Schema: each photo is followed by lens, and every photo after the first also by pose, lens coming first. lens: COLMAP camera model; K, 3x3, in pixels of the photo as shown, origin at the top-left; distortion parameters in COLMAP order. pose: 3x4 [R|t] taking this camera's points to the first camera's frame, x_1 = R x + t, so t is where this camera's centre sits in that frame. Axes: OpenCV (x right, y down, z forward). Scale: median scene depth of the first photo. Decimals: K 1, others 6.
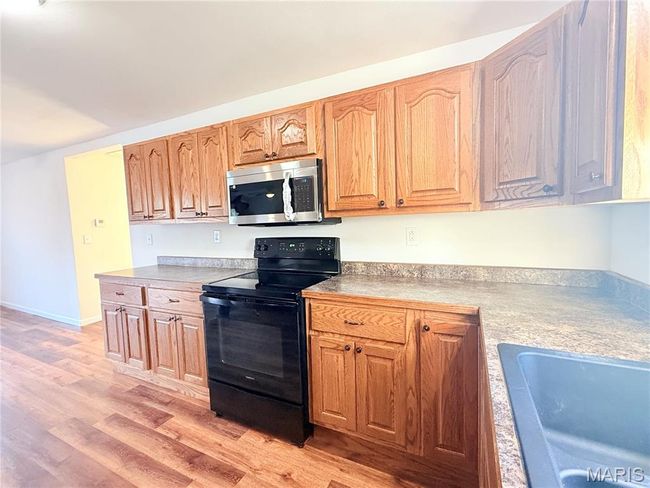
lens RADIAL K [[291.3, 0, 322.2], [0, 291.3, 248.2], [0, 0, 1]] dist [0.005505, -0.001013]
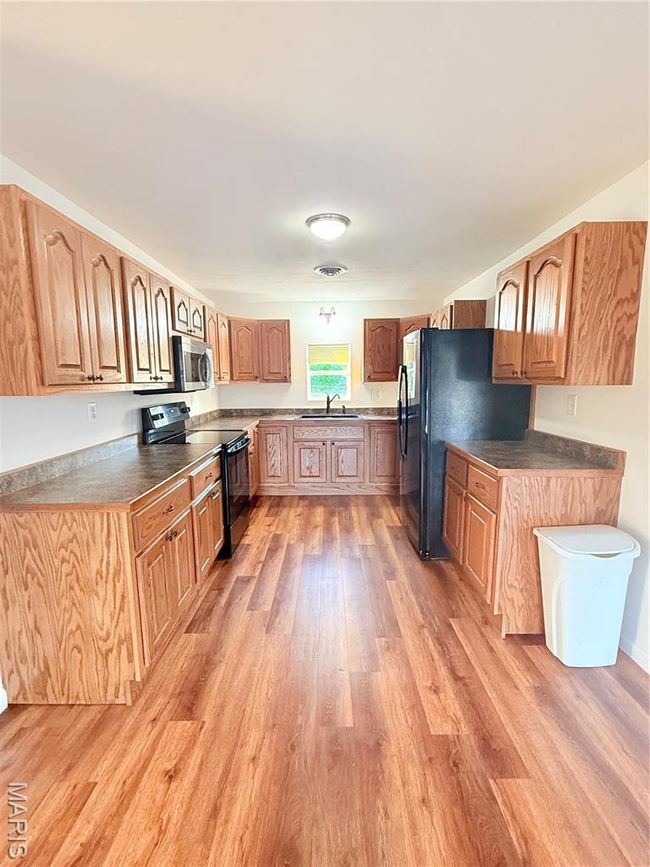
lens RADIAL K [[388.6, 0, 325.3], [0, 388.6, 433.9], [0, 0, 1]] dist [0.005505, -0.001013]
pose [[-0.444385, -0.095431, 0.890738, -1.511026], [0.084419, 0.985424, 0.147692, -0.084425], [-0.891849, 0.140827, -0.429852, 1.027336]]
